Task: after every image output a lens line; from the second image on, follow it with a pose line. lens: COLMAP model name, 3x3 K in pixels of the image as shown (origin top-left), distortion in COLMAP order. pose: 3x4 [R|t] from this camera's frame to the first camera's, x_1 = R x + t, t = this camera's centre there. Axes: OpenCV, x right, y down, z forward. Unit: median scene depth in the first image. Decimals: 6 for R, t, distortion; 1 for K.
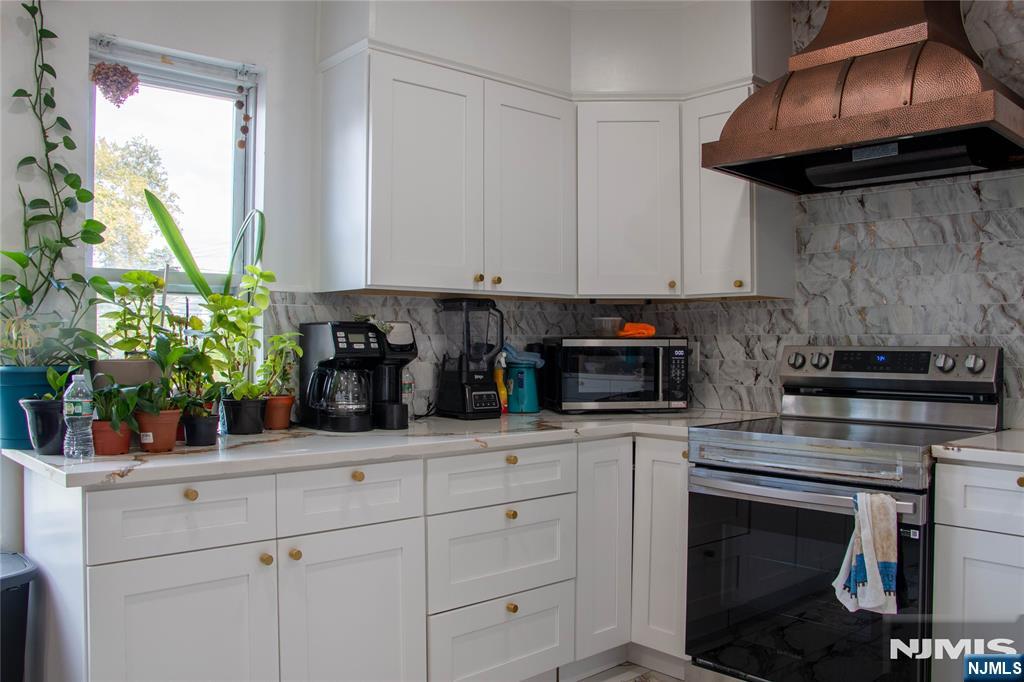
lens RADIAL K [[863.2, 0, 512.0], [0, 863.2, 341.0], [0, 0, 1]] dist [-0.182478, 0.182329]
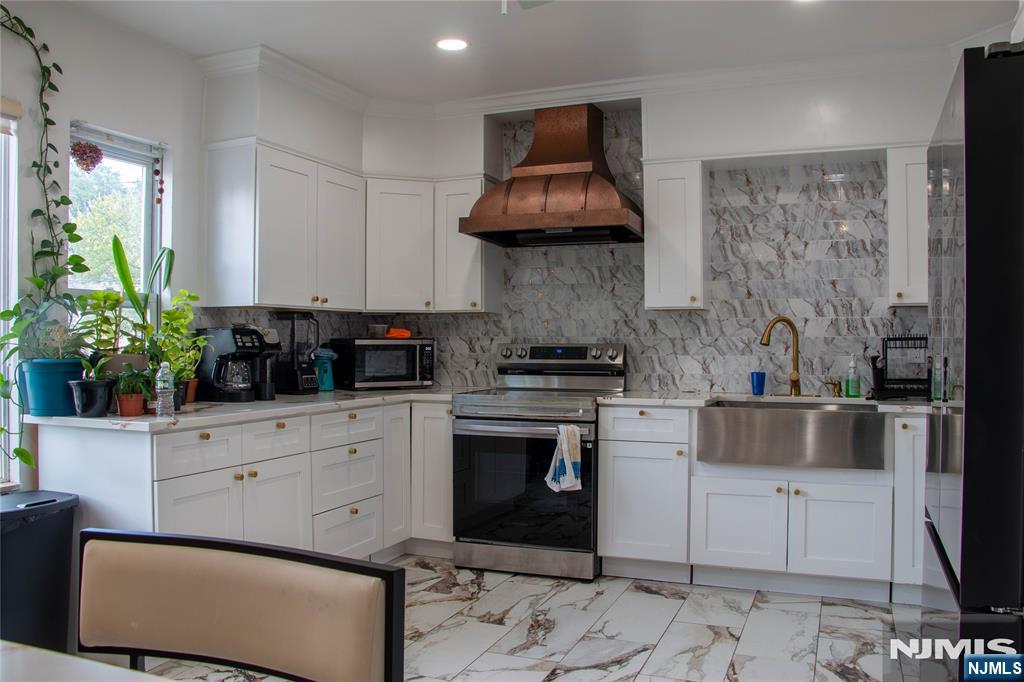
lens RADIAL K [[863.2, 0, 512.0], [0, 863.2, 341.0], [0, 0, 1]] dist [-0.182478, 0.182329]
pose [[0.900445, -0.001307, 0.434969, -0.393769], [0.001081, 0.999999, 0.000766, -0.000647], [-0.434969, -0.000220, 0.900445, -0.506999]]
